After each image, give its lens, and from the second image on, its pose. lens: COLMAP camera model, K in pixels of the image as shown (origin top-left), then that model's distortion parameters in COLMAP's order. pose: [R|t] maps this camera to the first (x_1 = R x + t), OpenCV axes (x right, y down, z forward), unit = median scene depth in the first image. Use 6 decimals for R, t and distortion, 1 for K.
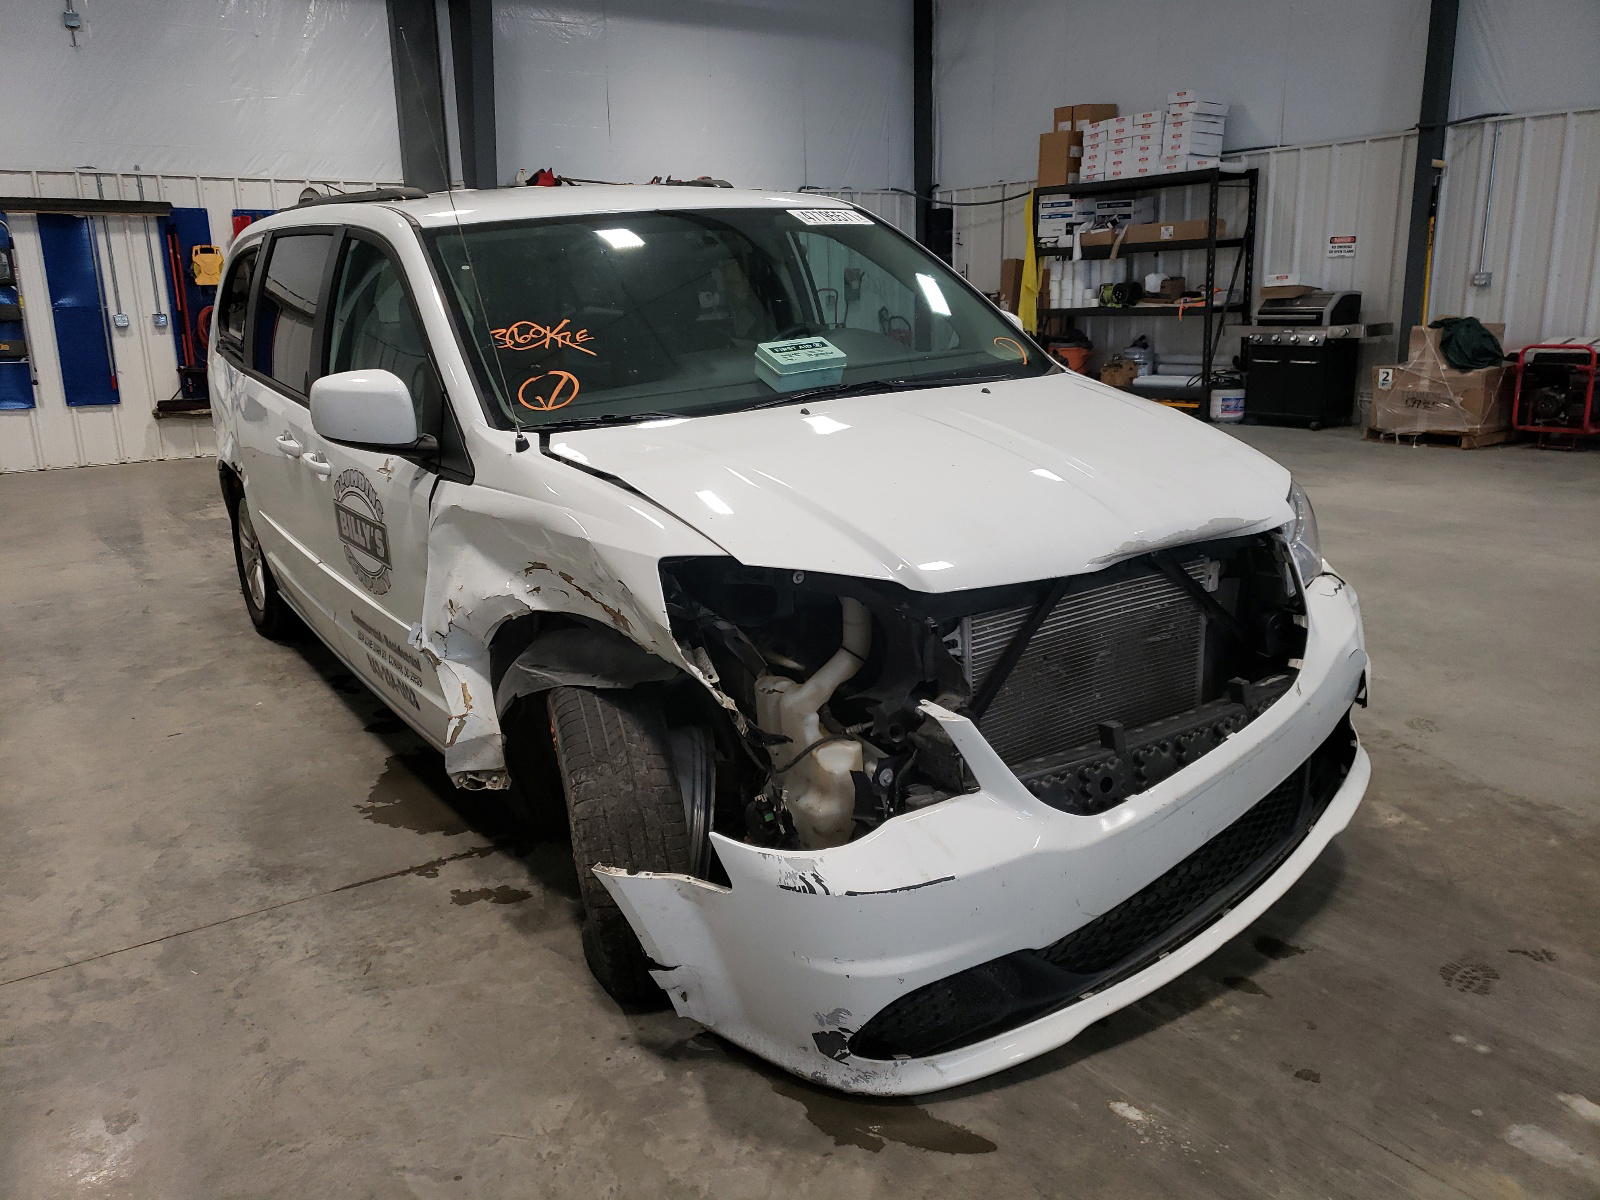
lens RADIAL K [[1233.9, 0, 800.0], [0, 1233.9, 600.0], [0, 0, 1]] dist [0.034946, -0.005102]
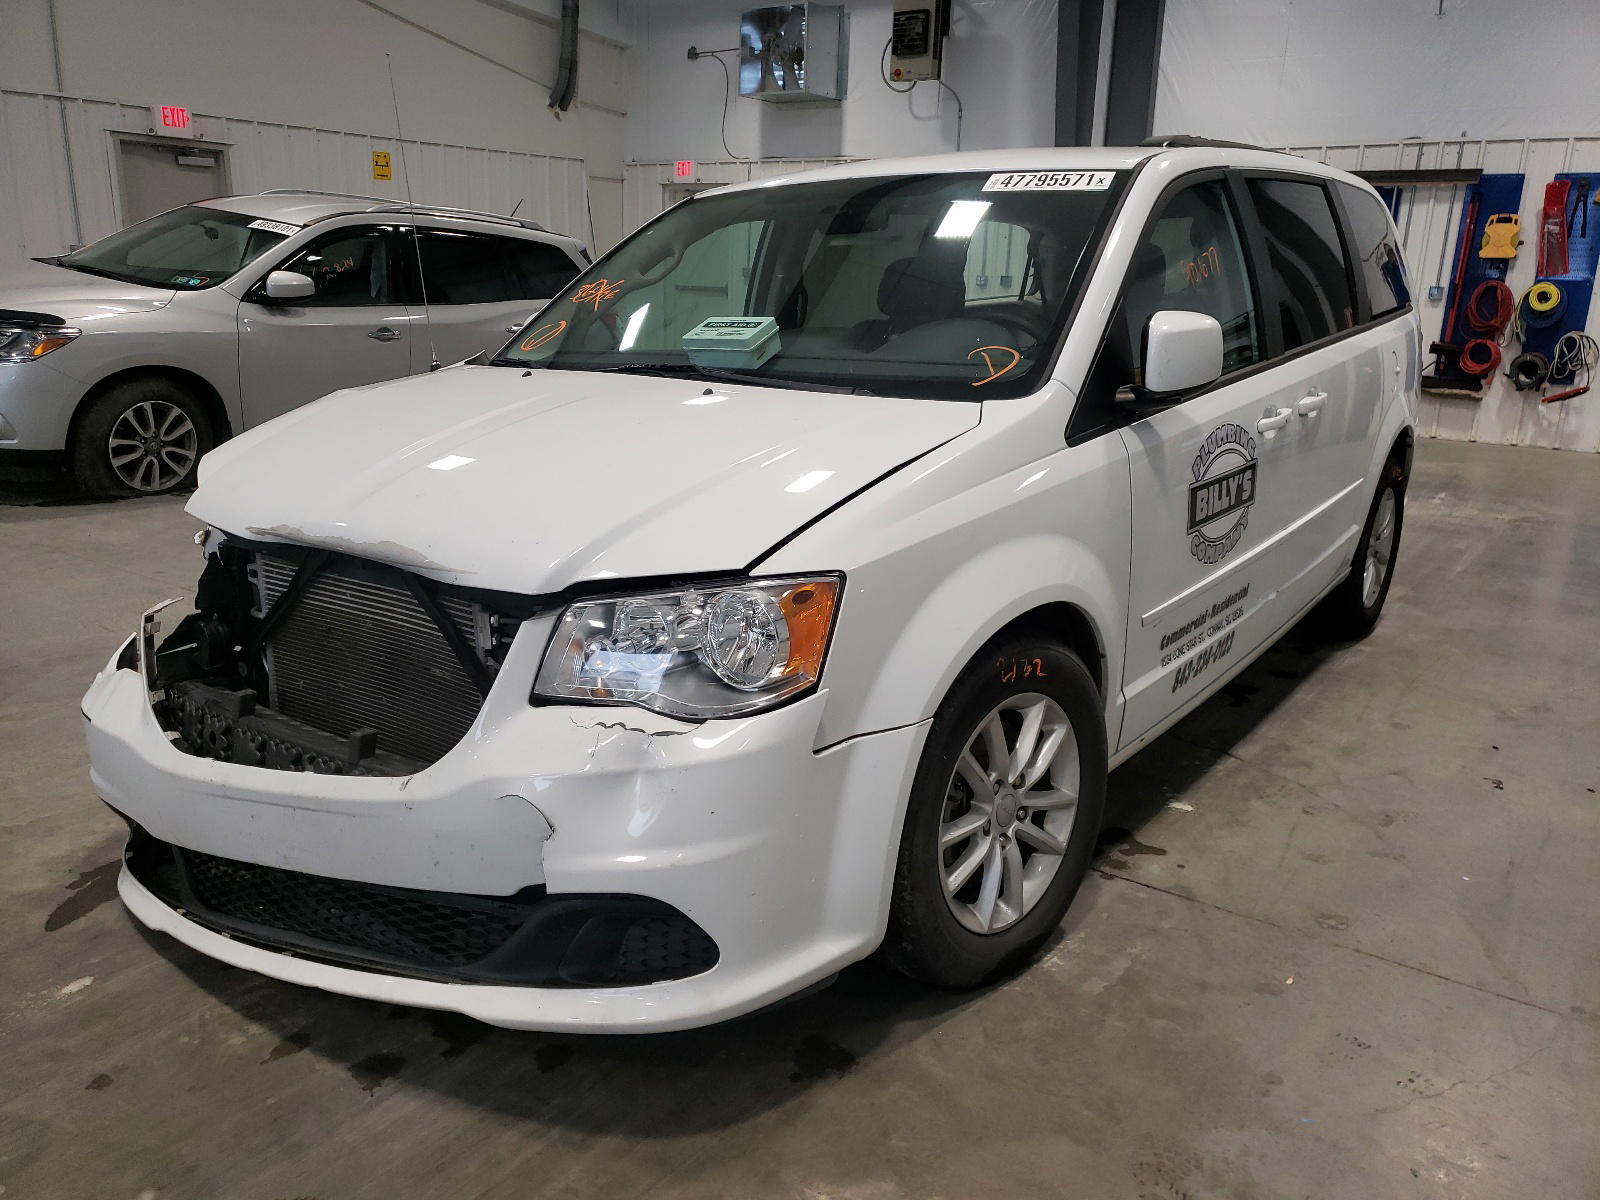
lens RADIAL K [[1247.8, 0, 800.0], [0, 1247.8, 600.0], [0, 0, 1]] dist [0.038777, 0.003362]
pose [[0.340959, 0.281553, -0.896925, 1.067663], [-0.265414, 0.944112, 0.195470, -0.236668], [0.901833, 0.171409, 0.396631, 0.811230]]
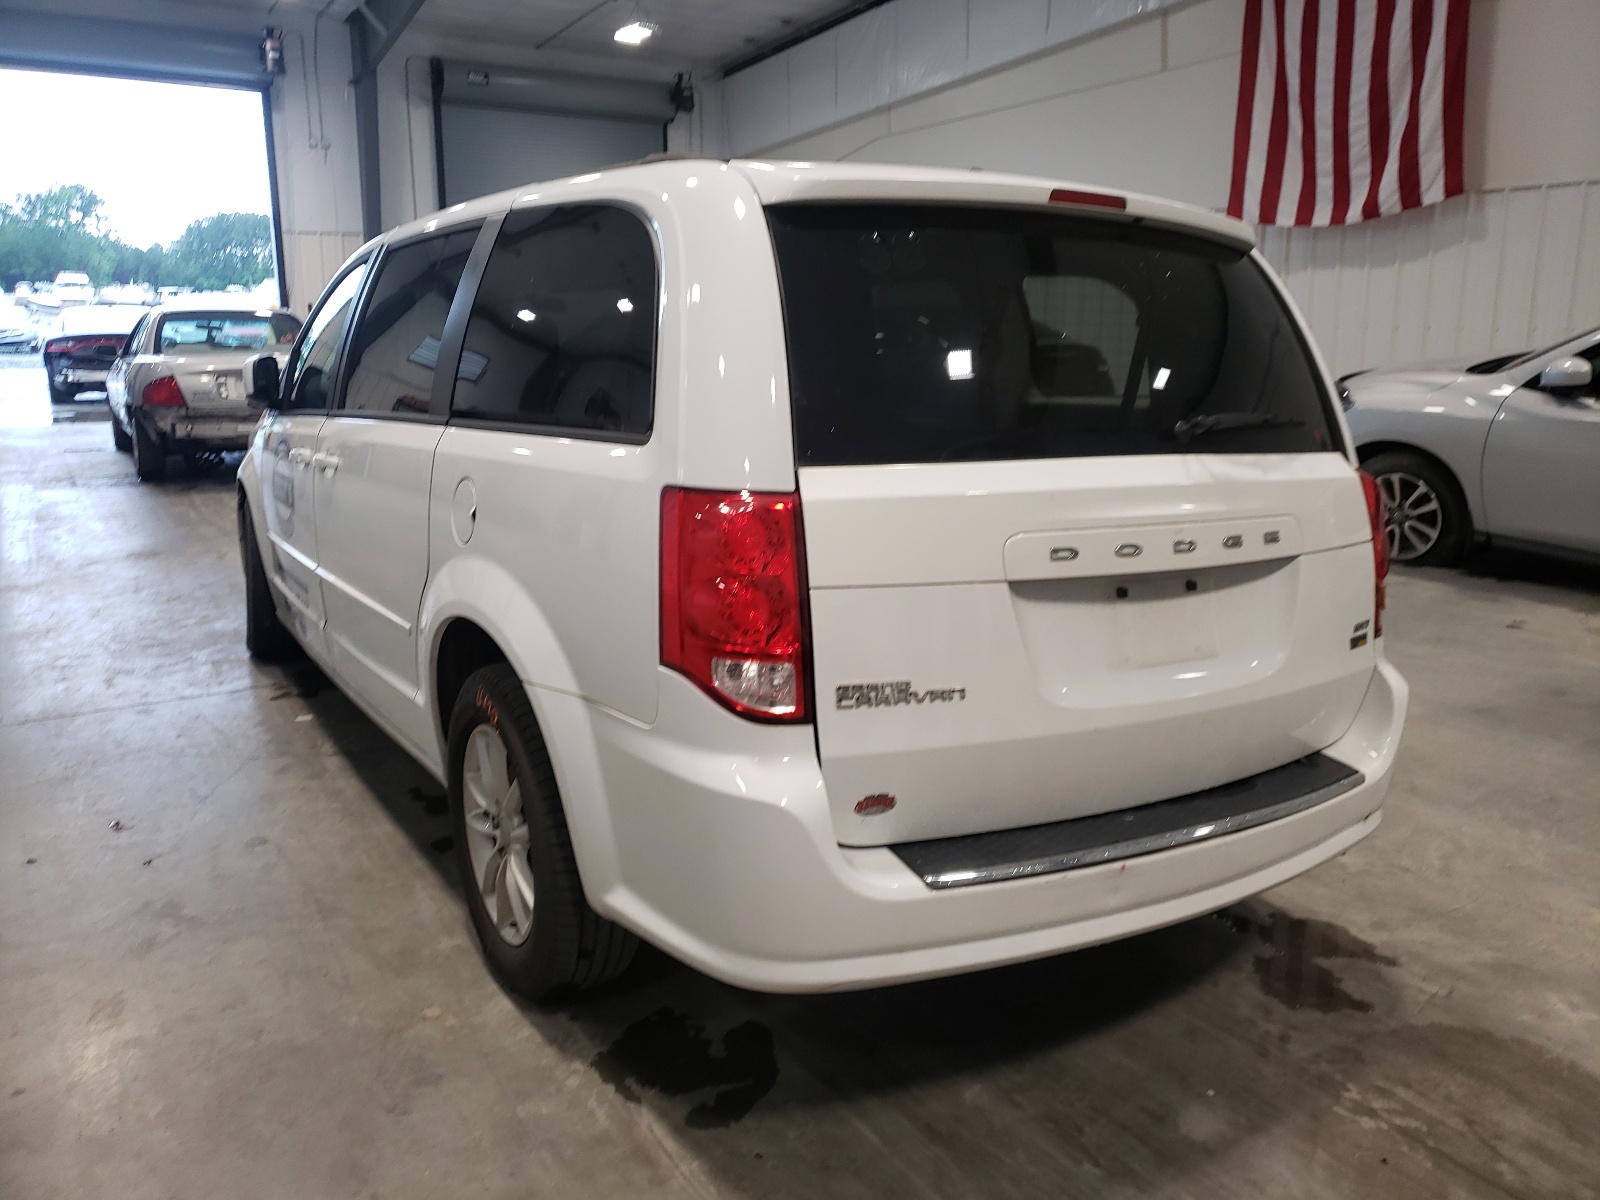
lens RADIAL K [[1278.2, 0, 794.4], [0, 1278.2, 569.3], [0, 0, 1]] dist [0.059281, 0.005841]
pose [[-0.999535, -0.000578, 0.030490, -0.528785], [0.013300, 0.891454, 0.452916, -0.820372], [-0.027442, 0.453111, -0.891032, 3.043963]]
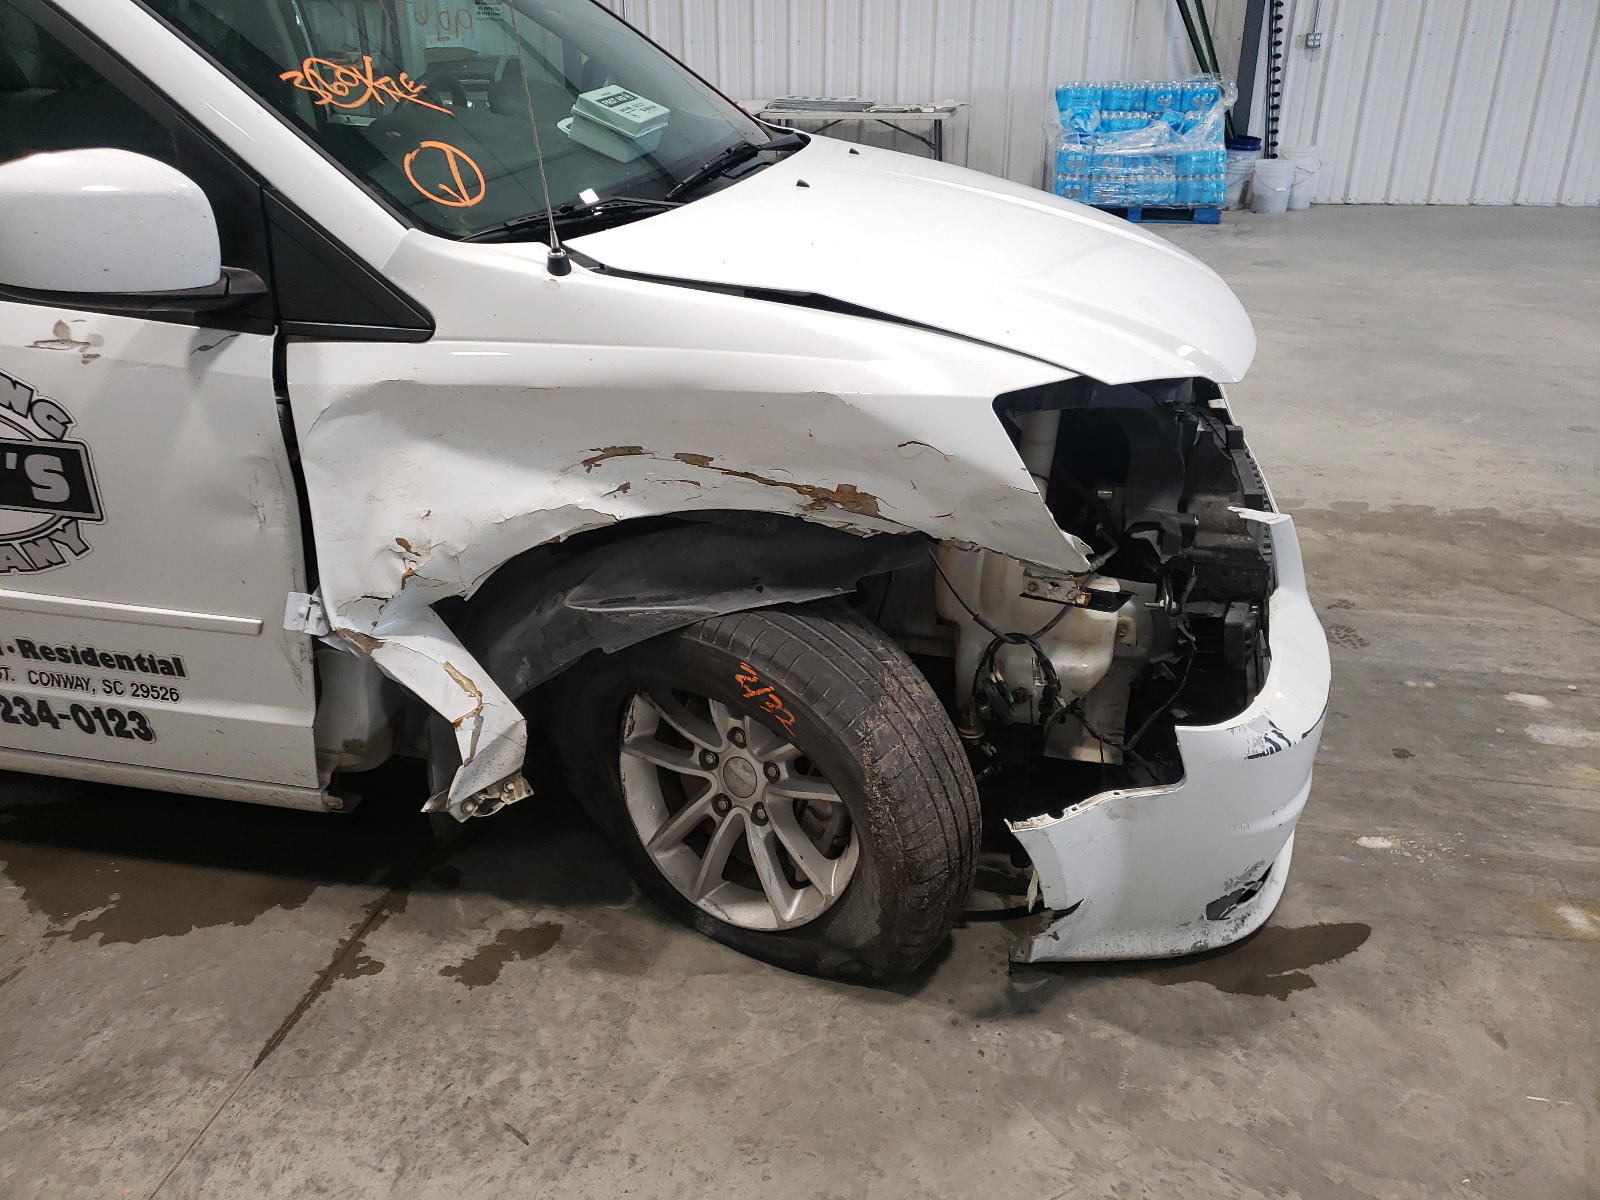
lens RADIAL K [[1218.5, 0, 791.9], [0, 1218.5, 564.6], [0, 0, 1]] dist [0.023492, 0.000385]
pose [[0.724025, -0.249518, 0.643062, -0.536933], [0.152212, 0.967093, 0.203870, -0.081329], [-0.672770, -0.049725, 0.738179, 0.433123]]
